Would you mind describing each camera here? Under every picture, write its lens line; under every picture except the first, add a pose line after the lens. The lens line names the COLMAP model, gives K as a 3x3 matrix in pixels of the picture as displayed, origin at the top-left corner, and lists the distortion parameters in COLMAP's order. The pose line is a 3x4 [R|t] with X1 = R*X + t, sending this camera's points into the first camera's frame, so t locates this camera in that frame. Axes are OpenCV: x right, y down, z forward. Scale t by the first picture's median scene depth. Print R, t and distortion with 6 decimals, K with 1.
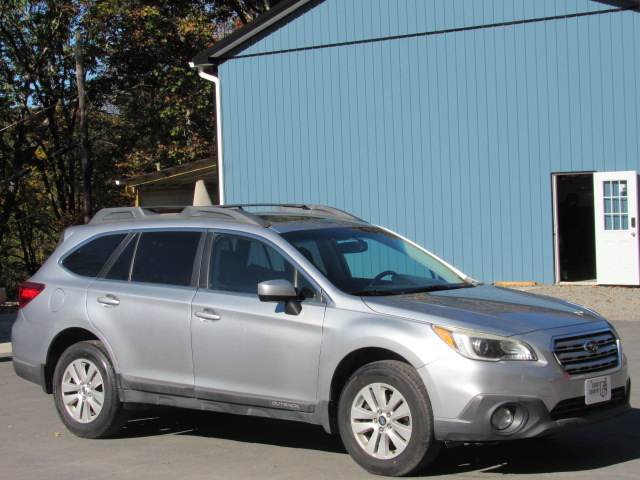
lens RADIAL K [[1510.3, 0, 320.0], [0, 1510.3, 240.0], [0, 0, 1]] dist [-0.052146, -0.004487]
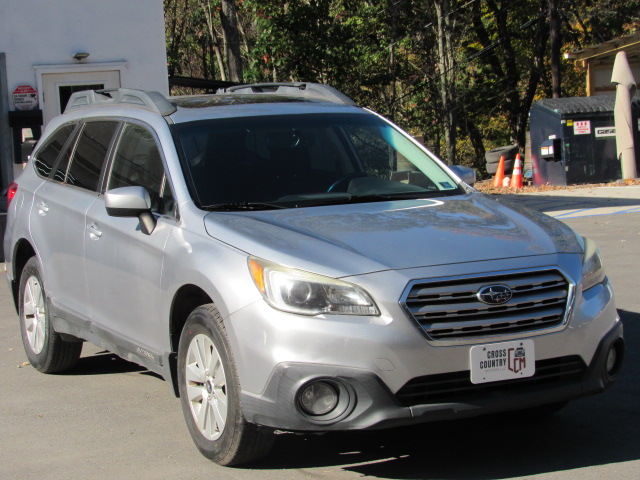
lens RADIAL K [[1510.3, 0, 320.0], [0, 1510.3, 240.0], [0, 0, 1]] dist [-0.052146, -0.004487]
pose [[0.916690, 0.024802, -0.398829, 0.372318], [0.008158, 0.996702, 0.080732, -0.007194], [0.399516, -0.077259, 0.913465, 0.369829]]
